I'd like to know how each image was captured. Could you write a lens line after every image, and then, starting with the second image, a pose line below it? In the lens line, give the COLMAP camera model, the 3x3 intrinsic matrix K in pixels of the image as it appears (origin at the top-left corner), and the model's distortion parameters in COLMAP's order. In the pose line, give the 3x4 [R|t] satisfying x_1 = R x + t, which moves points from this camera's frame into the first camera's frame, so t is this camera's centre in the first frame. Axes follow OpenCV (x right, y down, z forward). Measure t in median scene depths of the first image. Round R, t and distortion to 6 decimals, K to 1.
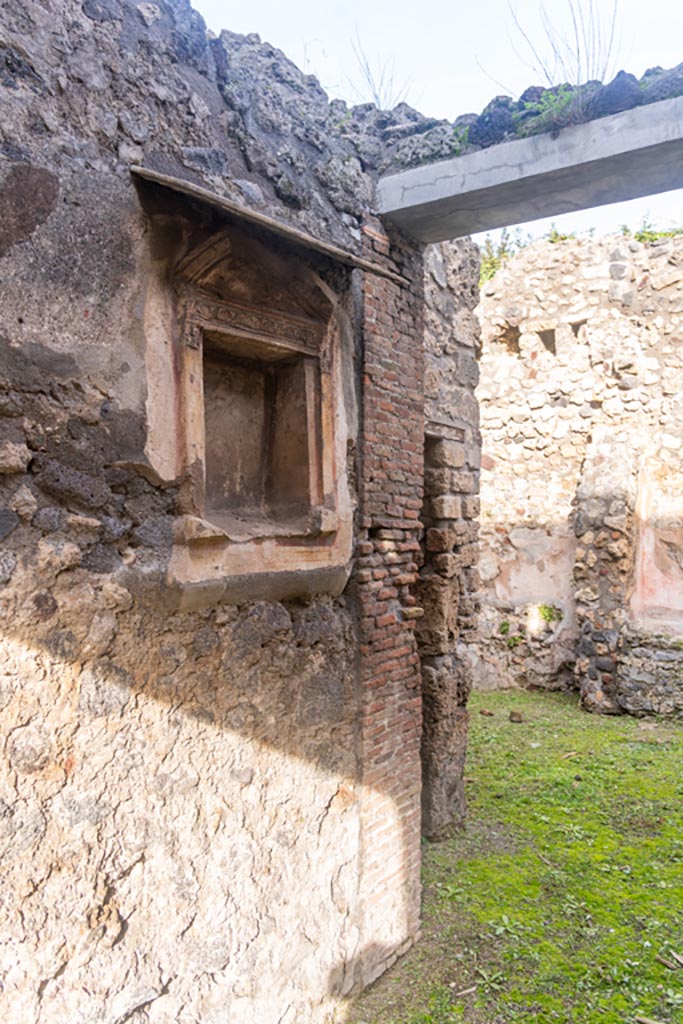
lens RADIAL K [[801.8, 0, 342.7], [0, 801.8, 510.8], [0, 0, 1]] dist [0.007331, 0.006282]
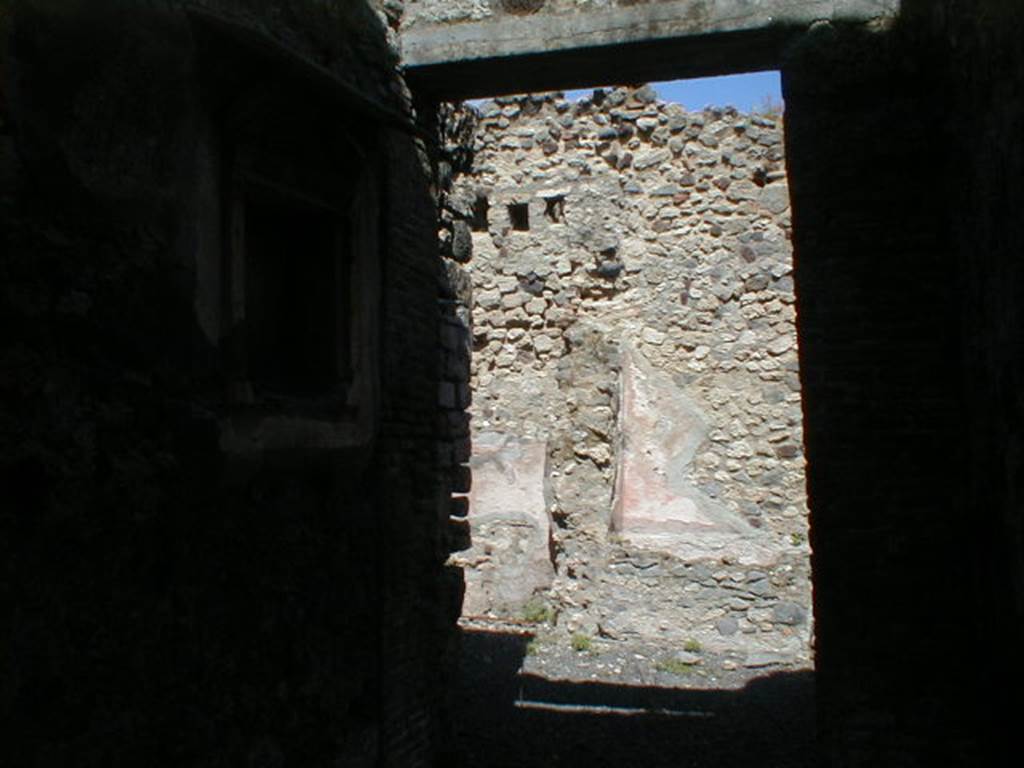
lens RADIAL K [[1038.1, 0, 514.0], [0, 1038.1, 381.8], [0, 0, 1]] dist [-0.112723, 0.000000]
pose [[0.959182, 0.020174, 0.282070, -0.075203], [-0.007760, 0.998954, -0.045059, 0.020813], [-0.282684, 0.041031, 0.958335, -0.077046]]
